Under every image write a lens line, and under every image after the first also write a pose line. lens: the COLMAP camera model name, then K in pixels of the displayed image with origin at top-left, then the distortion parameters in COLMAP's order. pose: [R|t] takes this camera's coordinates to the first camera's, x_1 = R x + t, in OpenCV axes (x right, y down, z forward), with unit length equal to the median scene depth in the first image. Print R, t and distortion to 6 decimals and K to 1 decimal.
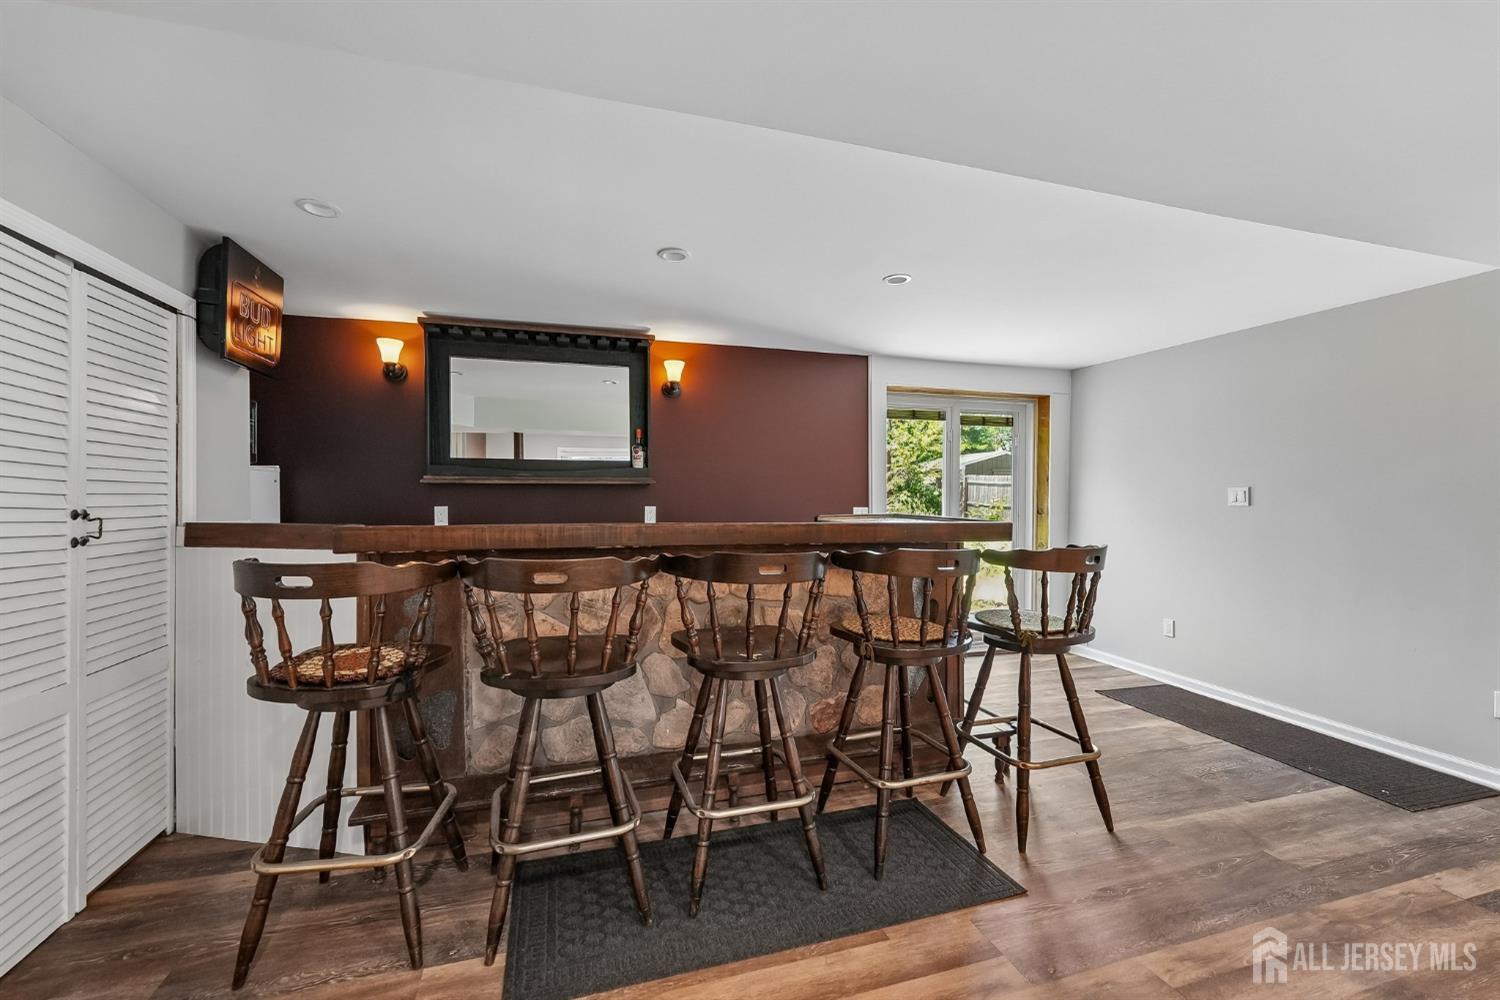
lens RADIAL K [[611.1, 0, 748.2], [0, 611.1, 499.1], [0, 0, 1]] dist [0.001015, 0.000113]
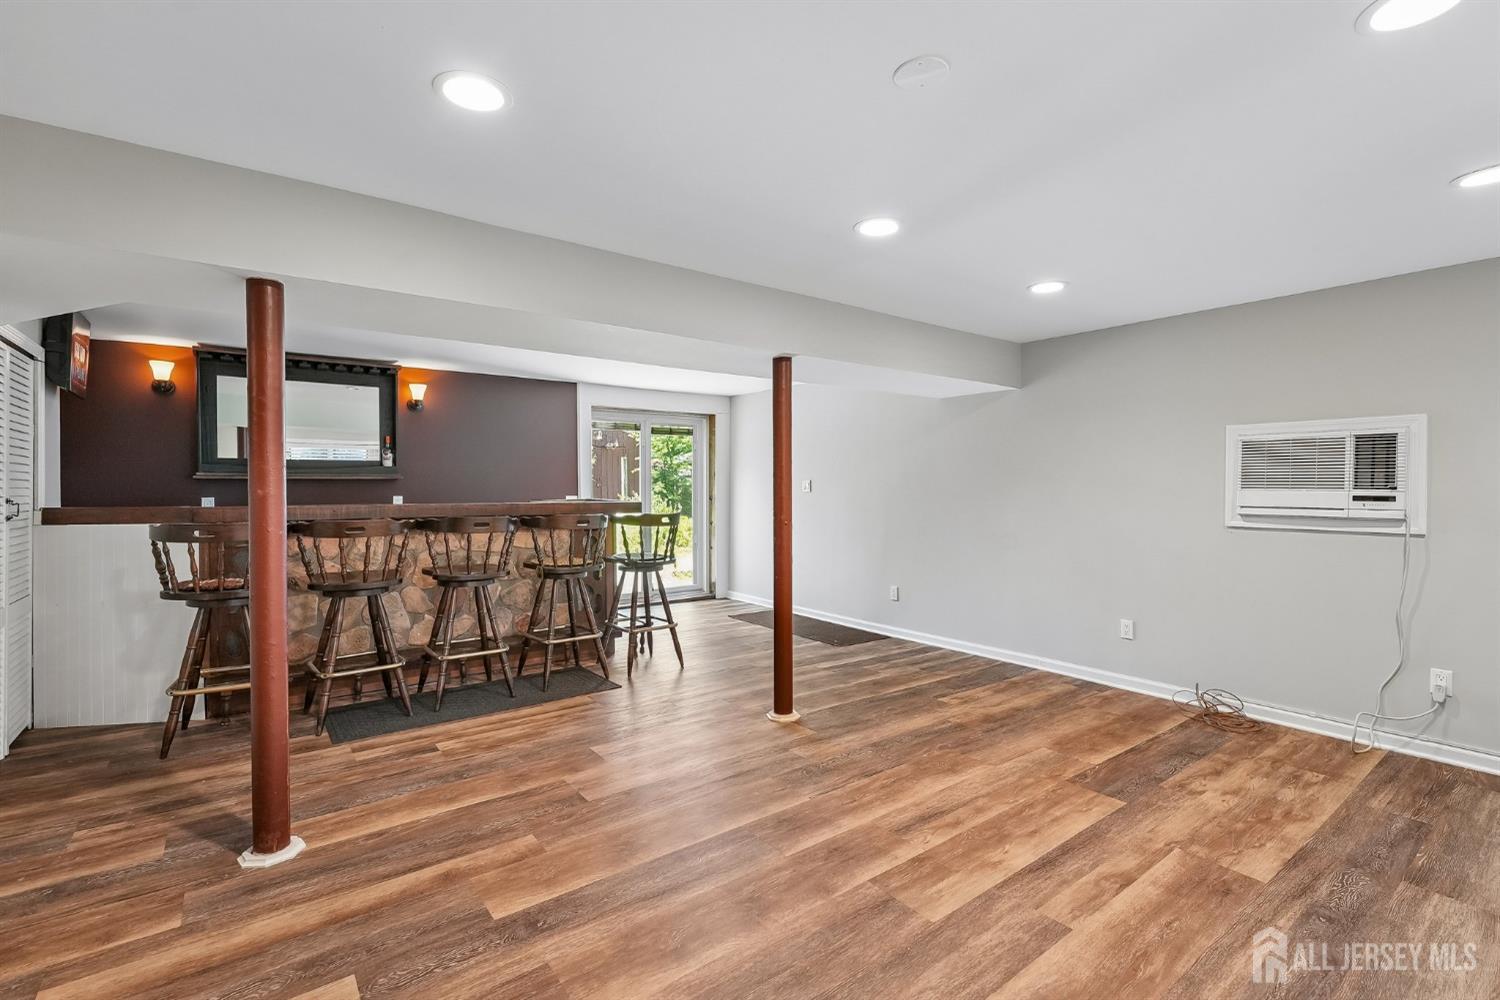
lens RADIAL K [[682.9, 0, 746.5], [0, 682.9, 486.3], [0, 0, 1]] dist [-0.003608, 0.003197]
pose [[0.942032, -0.004811, 0.335490, 0.055248], [0.007379, 0.999952, -0.006380, 0.006537], [-0.335443, 0.008486, 0.942022, -0.675757]]
